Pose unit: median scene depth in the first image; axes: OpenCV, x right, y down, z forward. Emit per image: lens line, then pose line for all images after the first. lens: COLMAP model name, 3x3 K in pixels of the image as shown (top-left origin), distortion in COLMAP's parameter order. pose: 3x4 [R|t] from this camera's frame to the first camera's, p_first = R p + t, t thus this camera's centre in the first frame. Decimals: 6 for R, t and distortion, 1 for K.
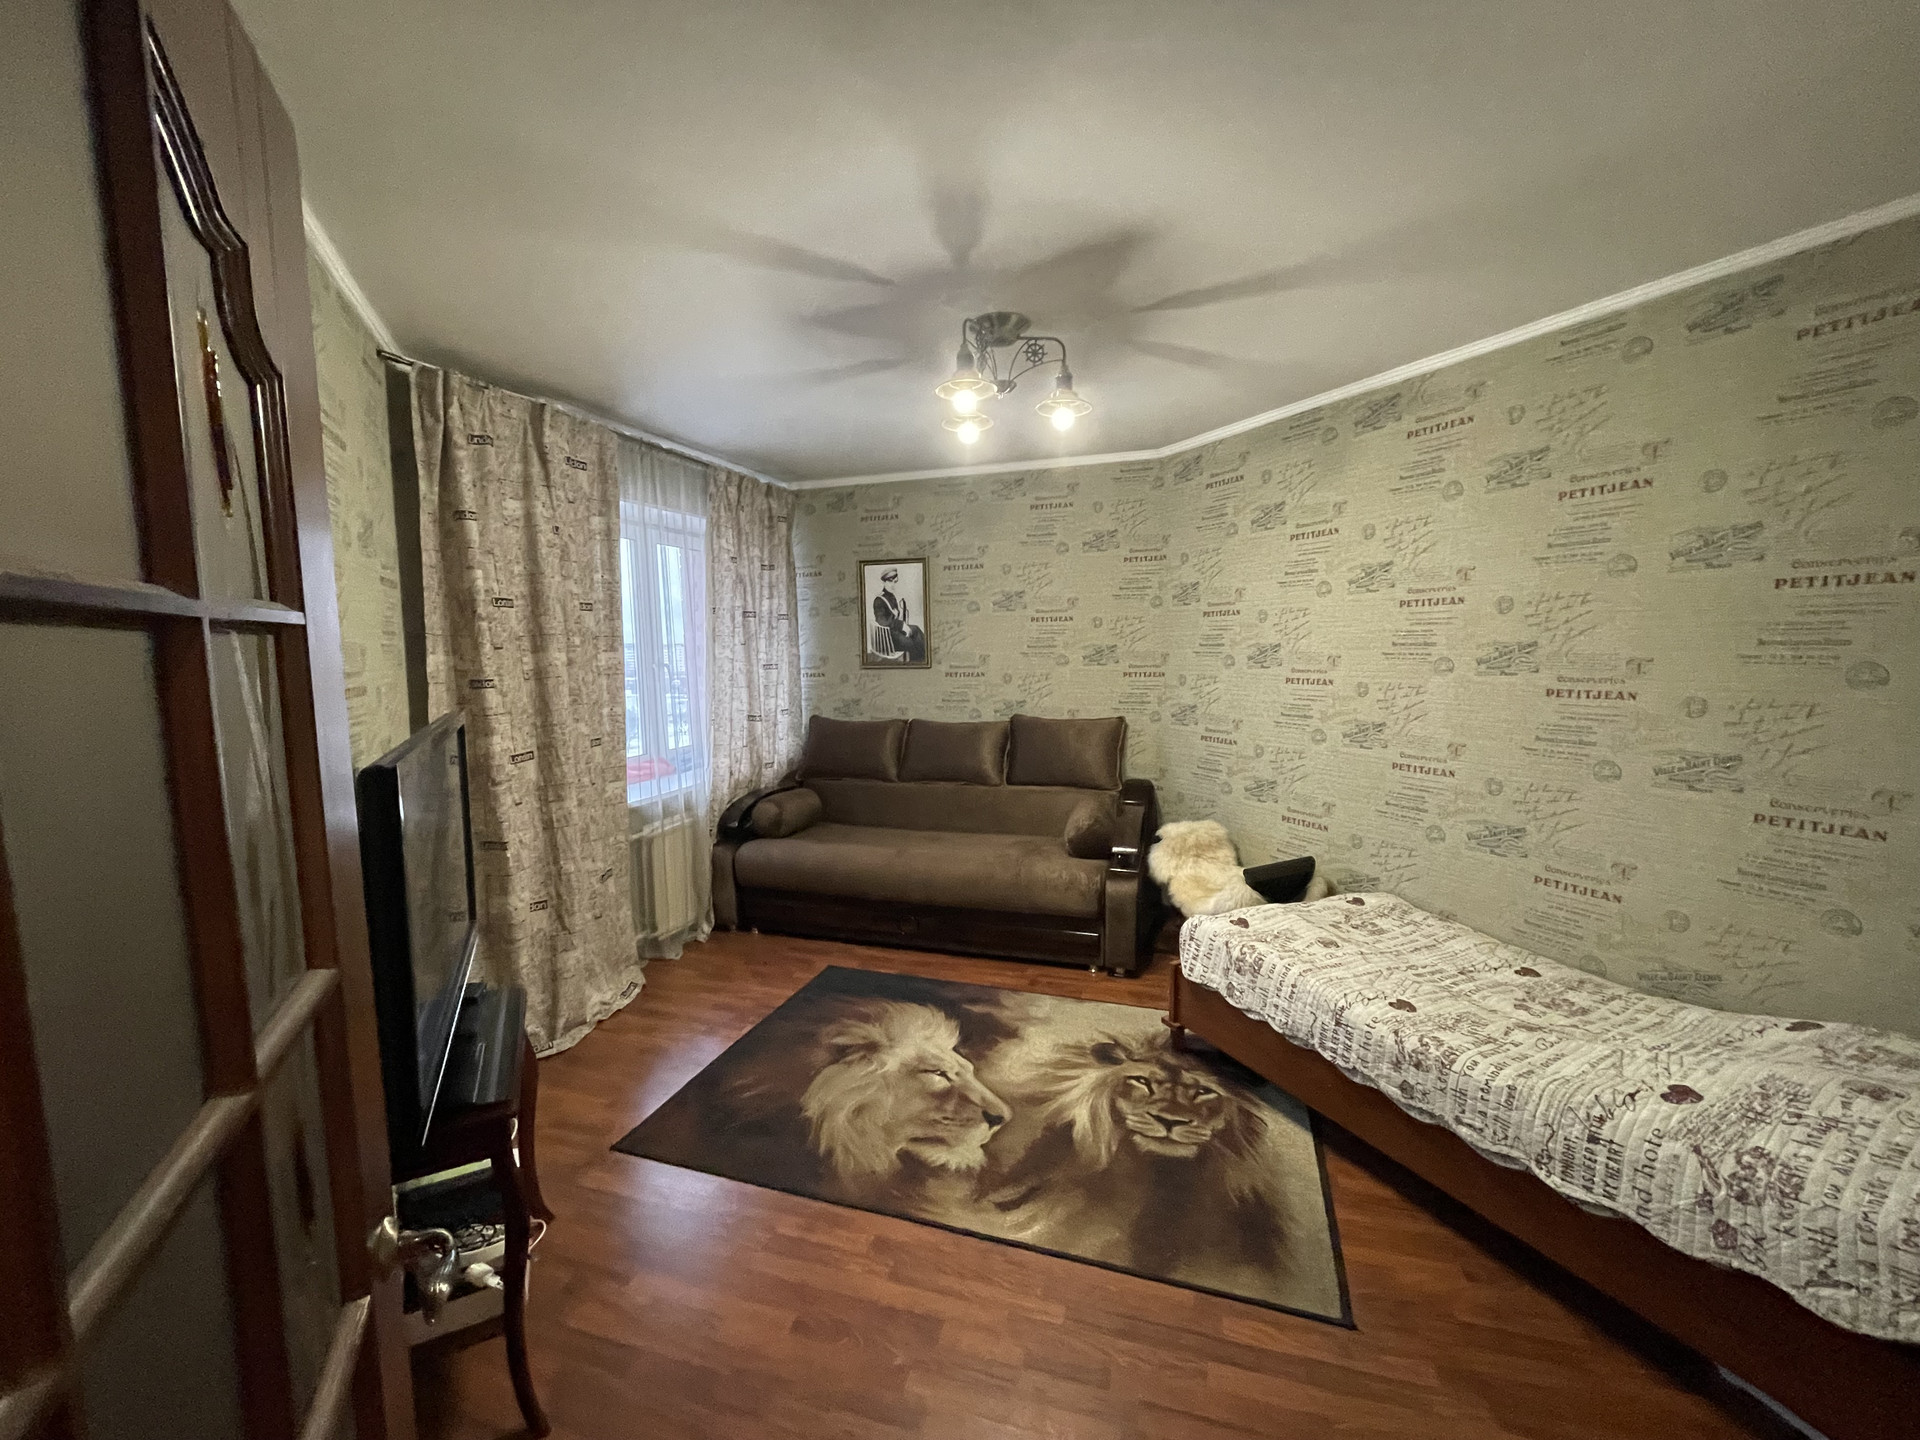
lens RADIAL K [[767.6, 0, 1005.5], [0, 767.6, 716.3], [0, 0, 1]] dist [0.001511, 0.000349]
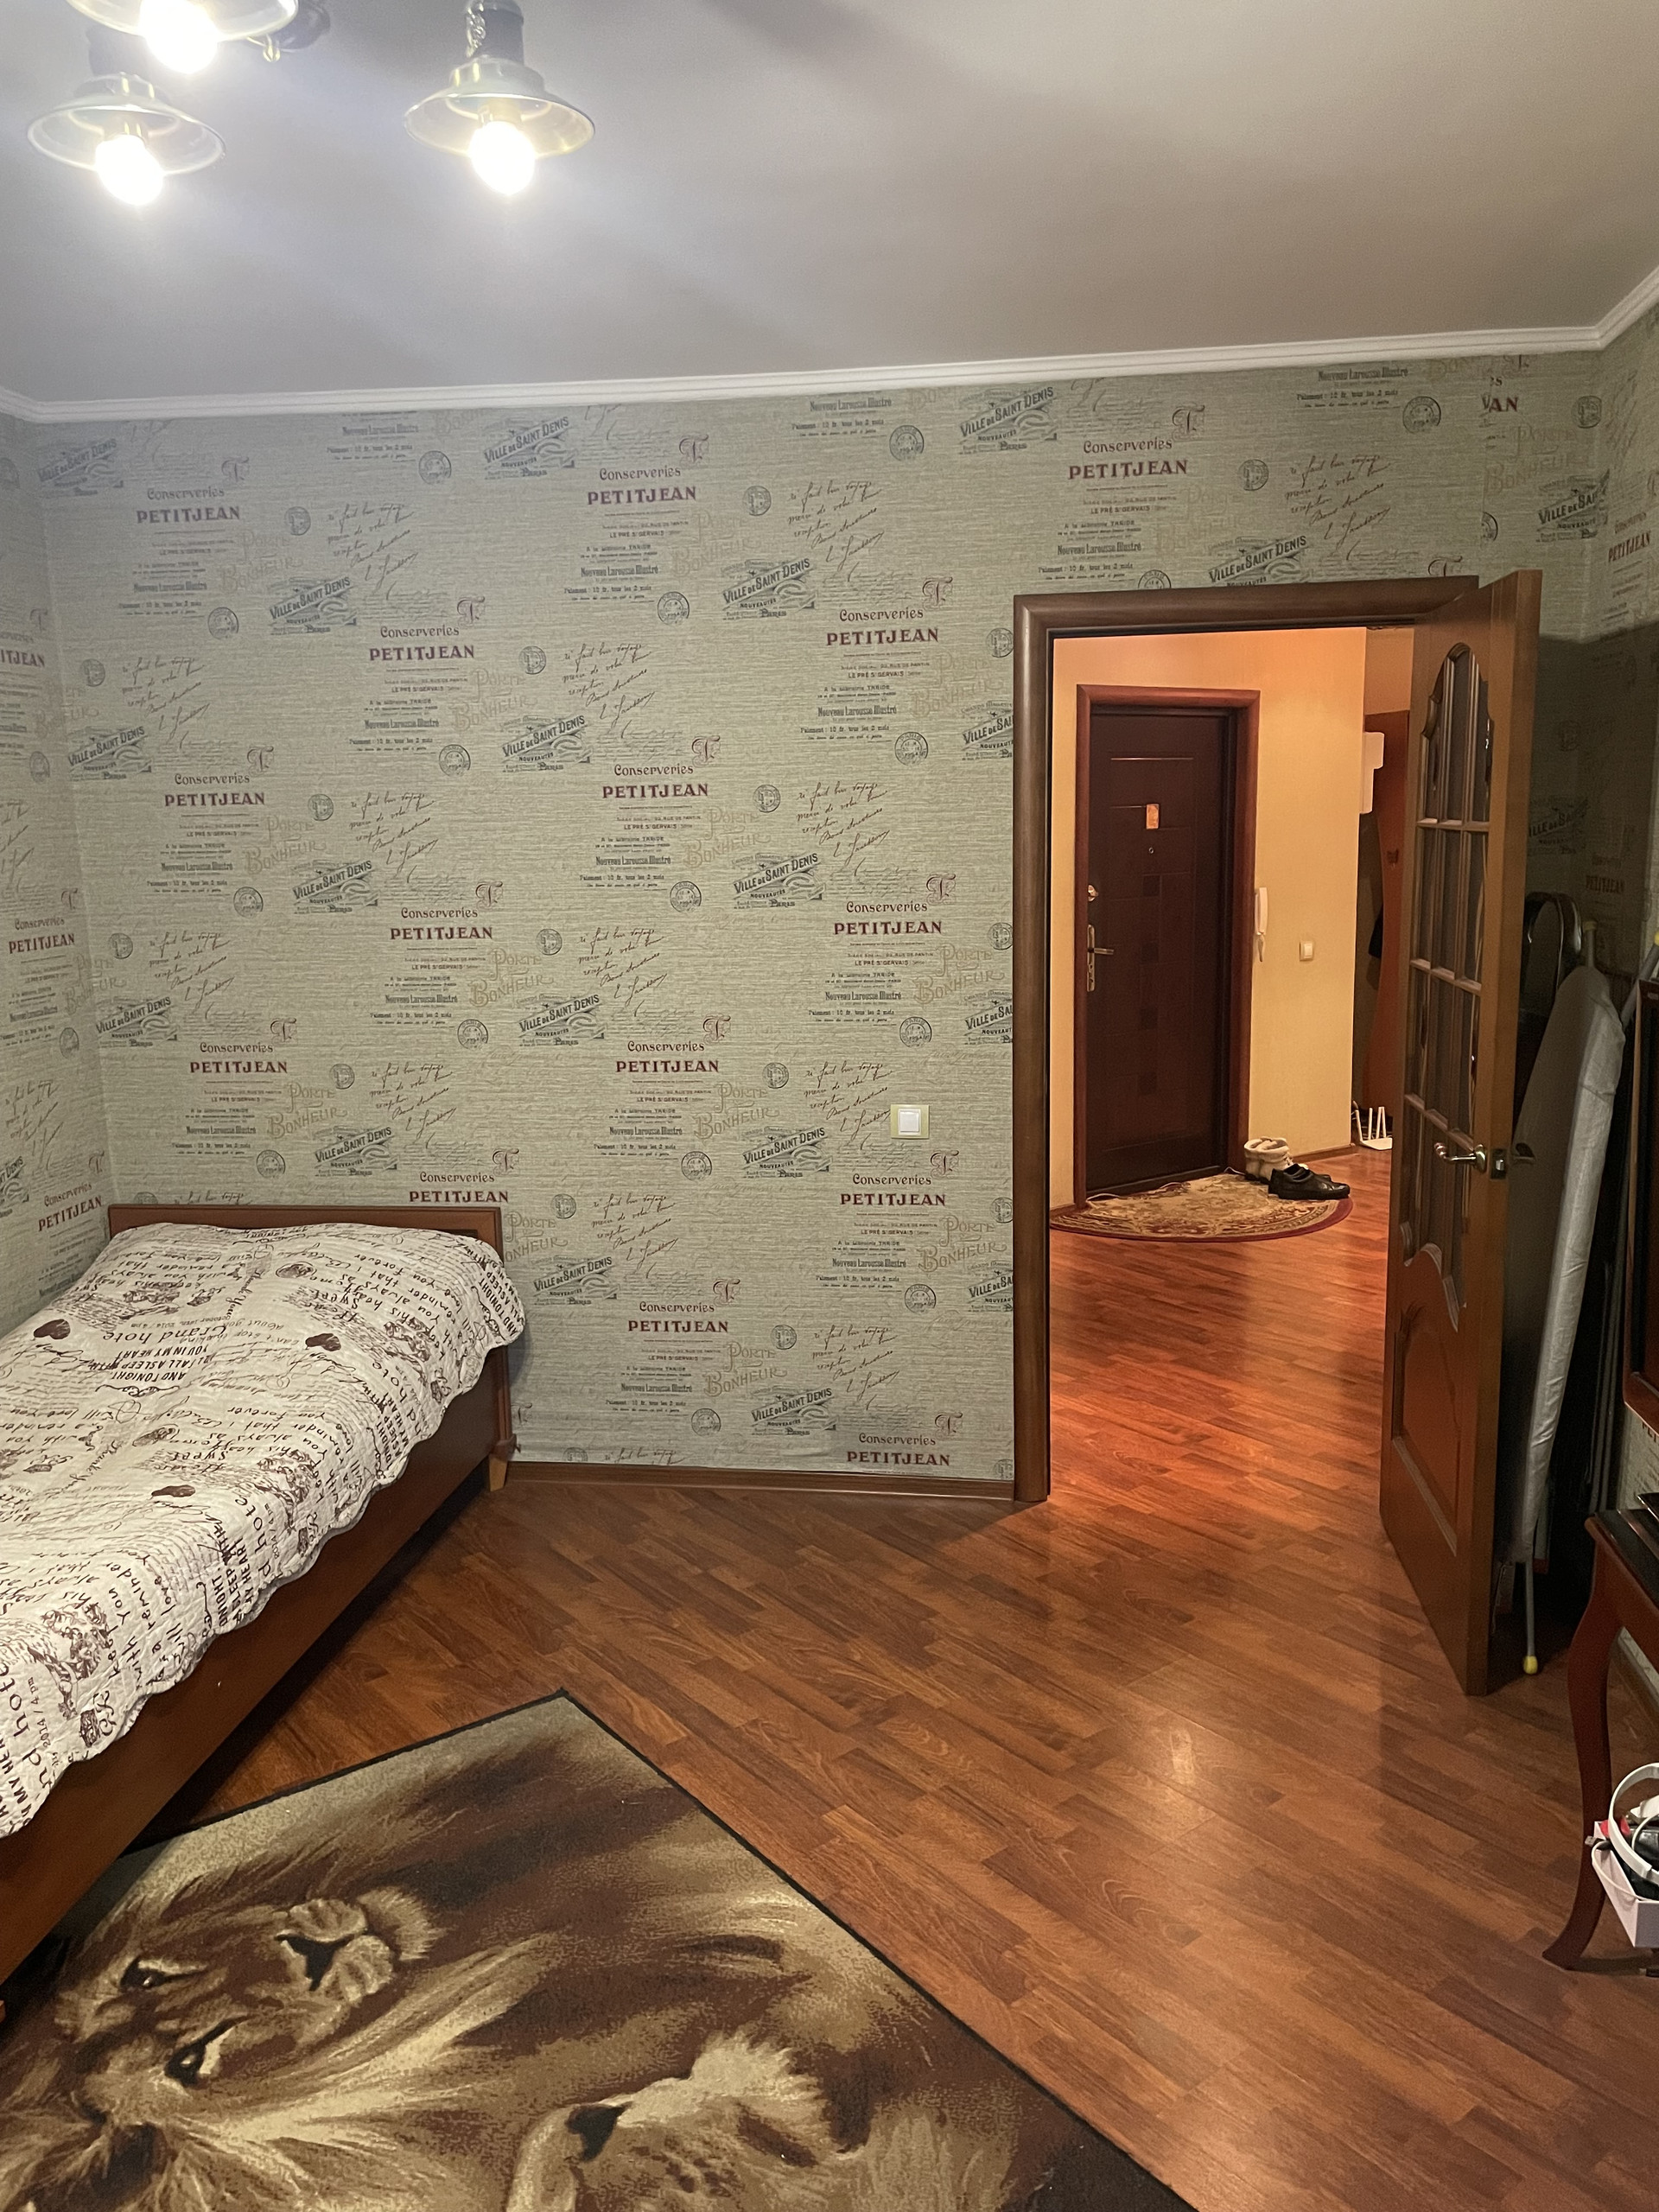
lens RADIAL K [[1656.1, 0, 829.5], [0, 1656.1, 1106.0], [0, 0, 1]] dist [0.108044, -0.148855]
pose [[-0.796433, -0.077488, 0.599742, -0.609641], [0.081405, 0.968992, 0.233298, -0.162653], [-0.599223, 0.234628, -0.765429, 1.544950]]
